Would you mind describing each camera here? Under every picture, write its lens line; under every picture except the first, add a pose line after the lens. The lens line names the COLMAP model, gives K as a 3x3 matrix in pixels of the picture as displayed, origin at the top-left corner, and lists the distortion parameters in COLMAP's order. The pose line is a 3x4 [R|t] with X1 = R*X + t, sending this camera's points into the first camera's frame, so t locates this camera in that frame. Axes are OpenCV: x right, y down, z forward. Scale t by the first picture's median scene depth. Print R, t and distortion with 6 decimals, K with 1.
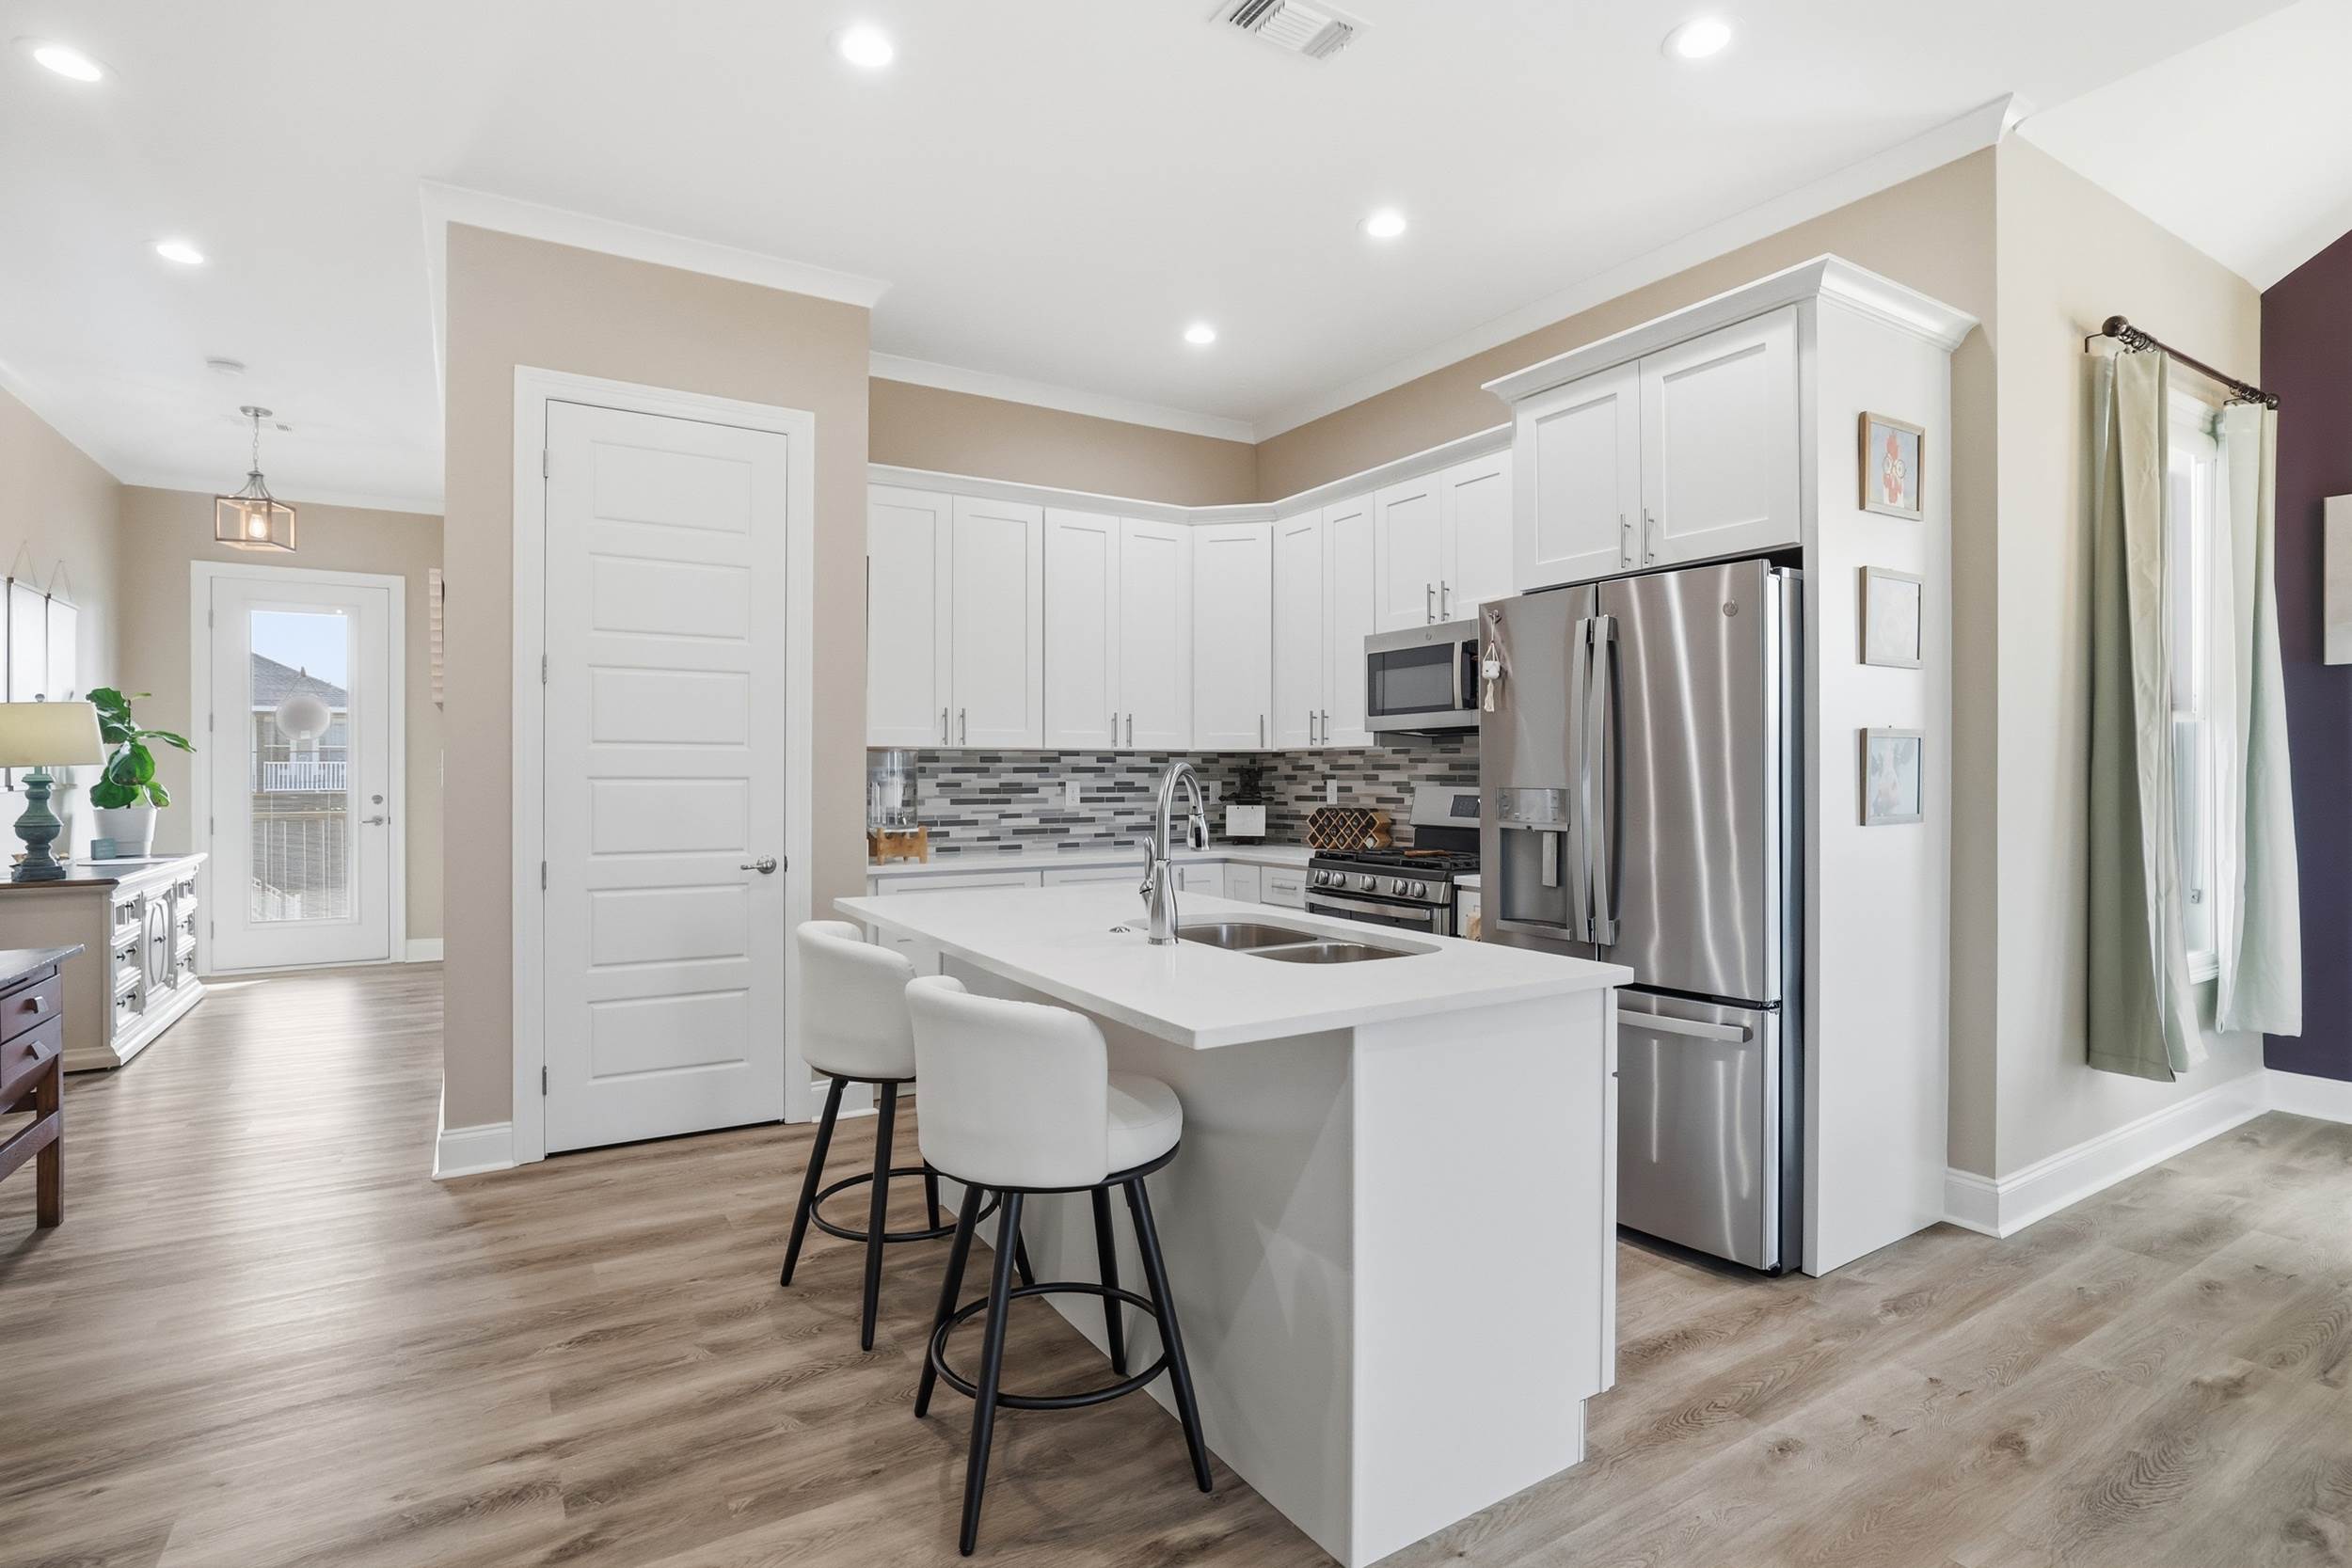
lens RADIAL K [[1143.8, 0, 1180.6], [0, 1143.8, 776.5], [0, 0, 1]] dist [-0.031040, 0.015905]
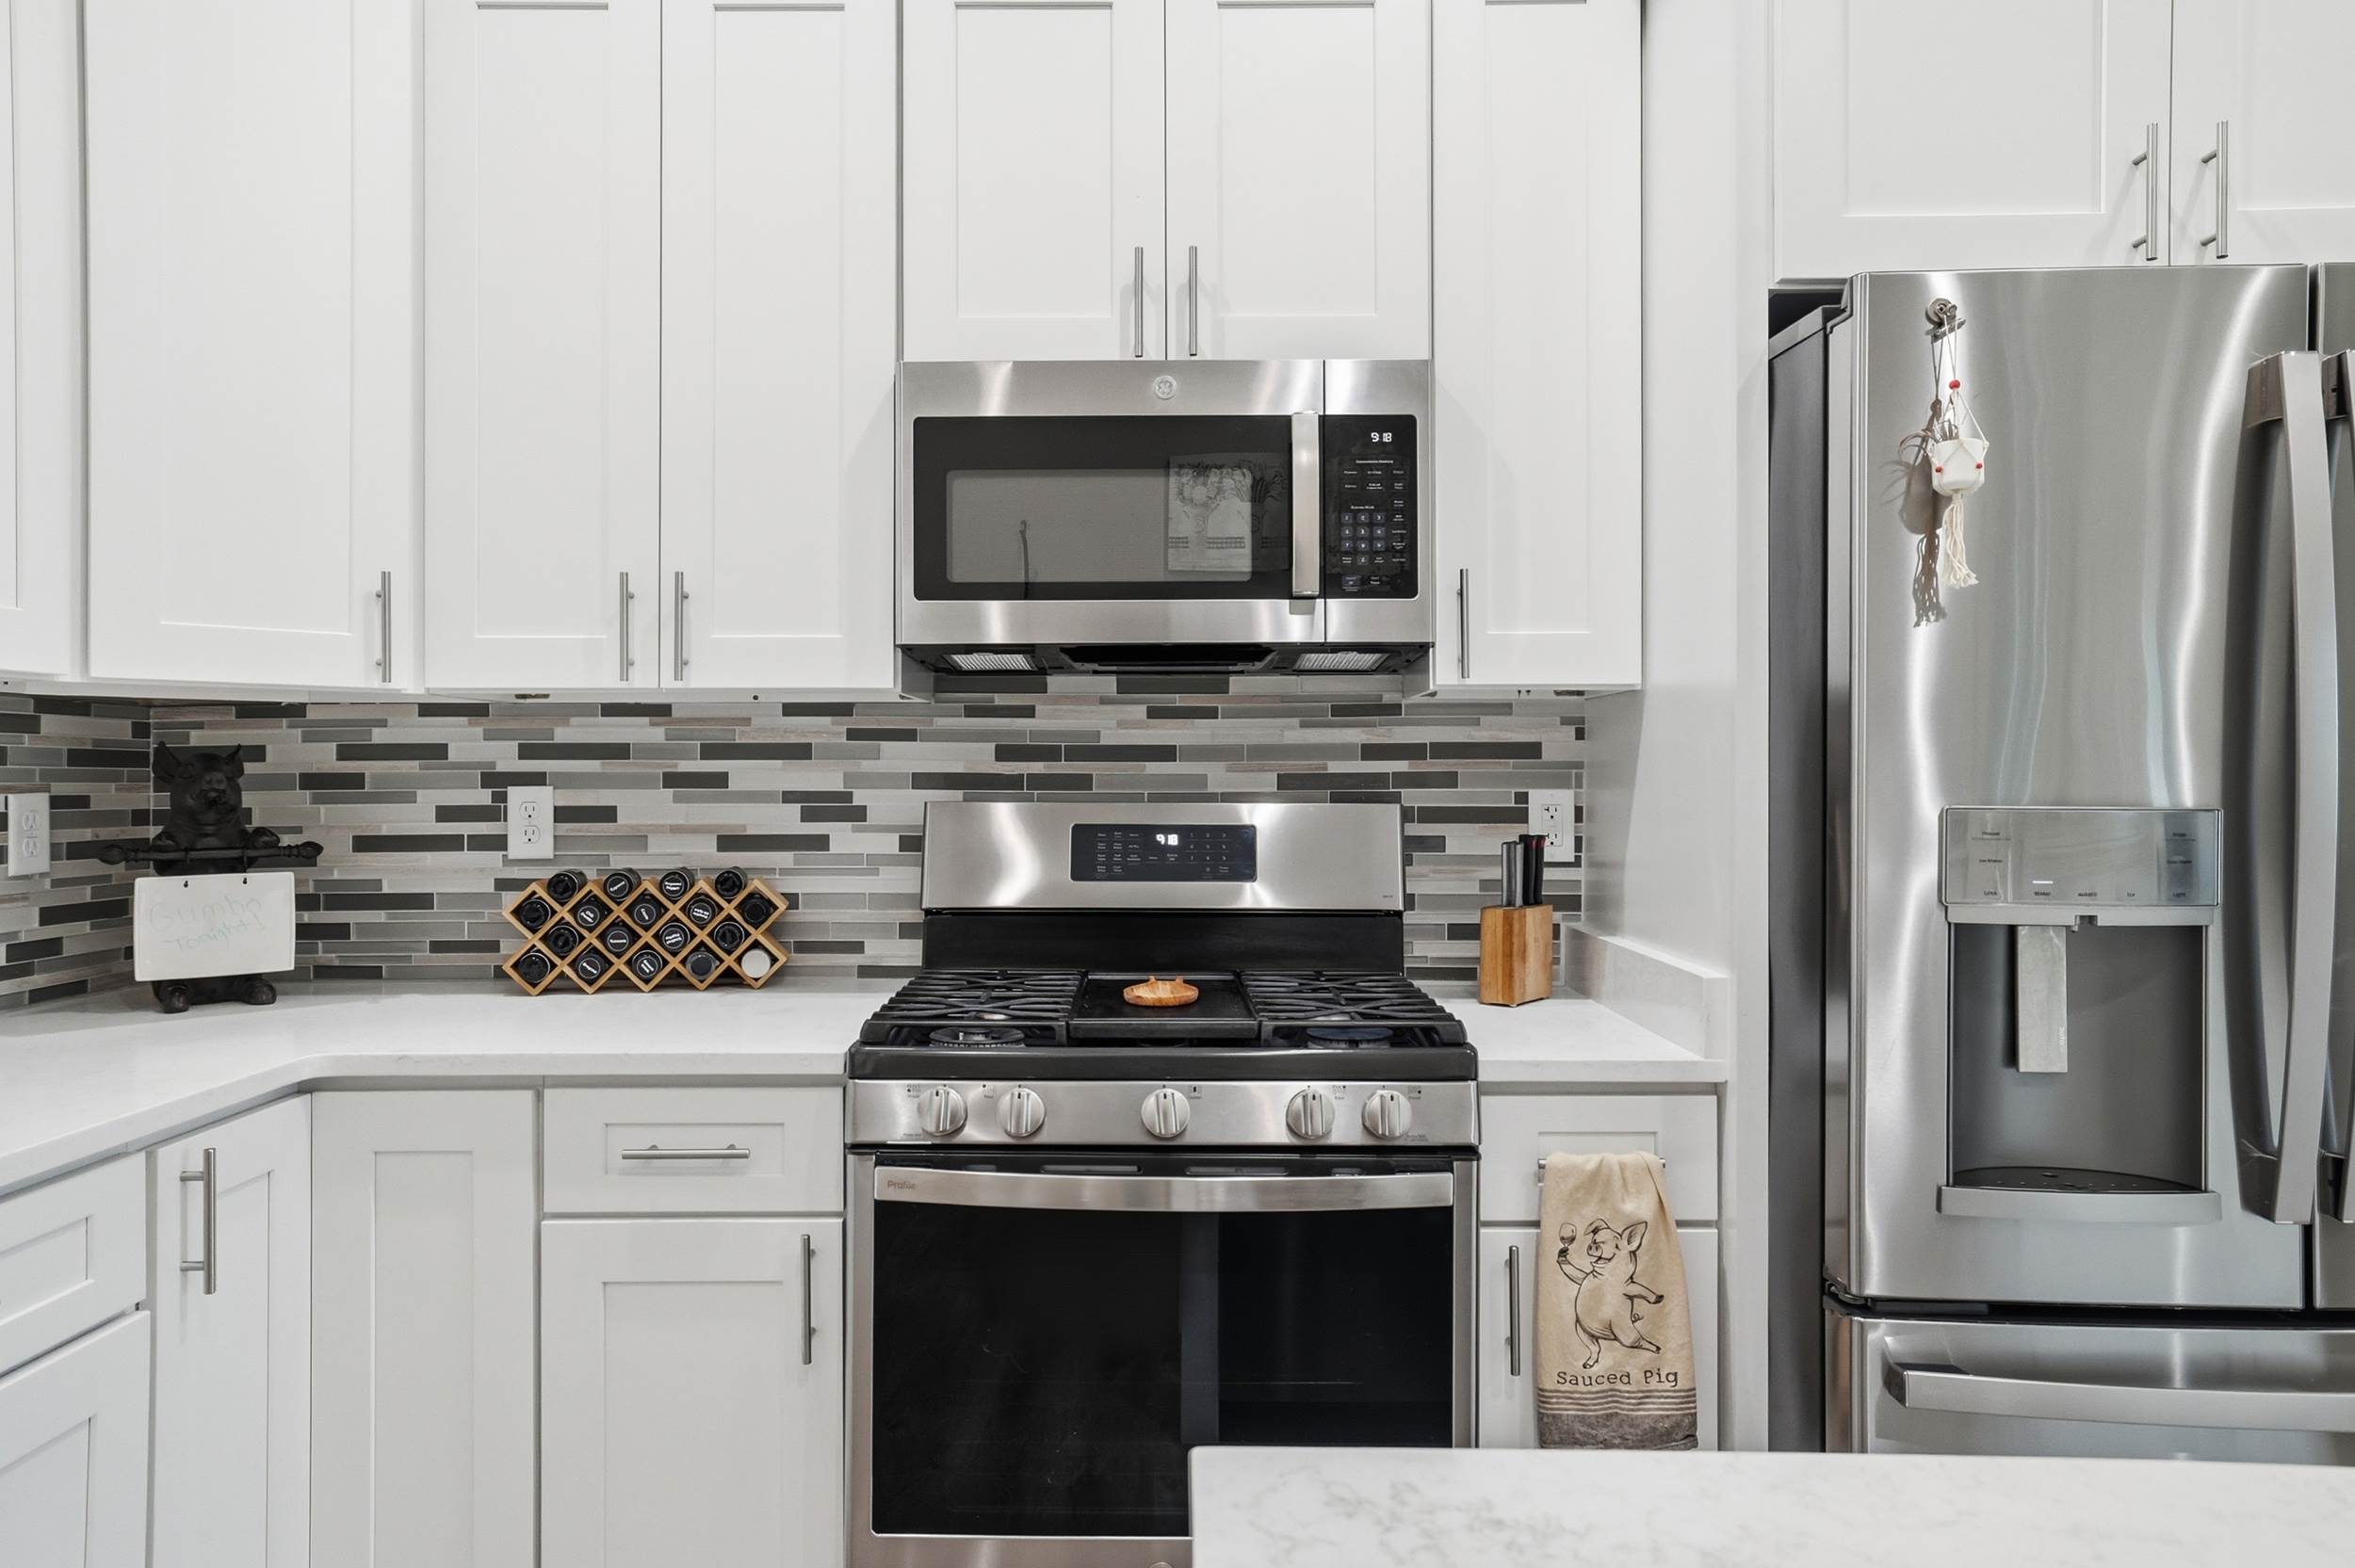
lens RADIAL K [[1550.8, 0, 1174.8], [0, 1550.8, 785.5], [0, 0, 1]] dist [-0.006795, 0.000177]
pose [[0.525298, -0.007713, 0.850883, -0.164849], [0.000863, 0.999963, 0.008532, -0.001450], [-0.850918, -0.003747, 0.525285, 0.606134]]
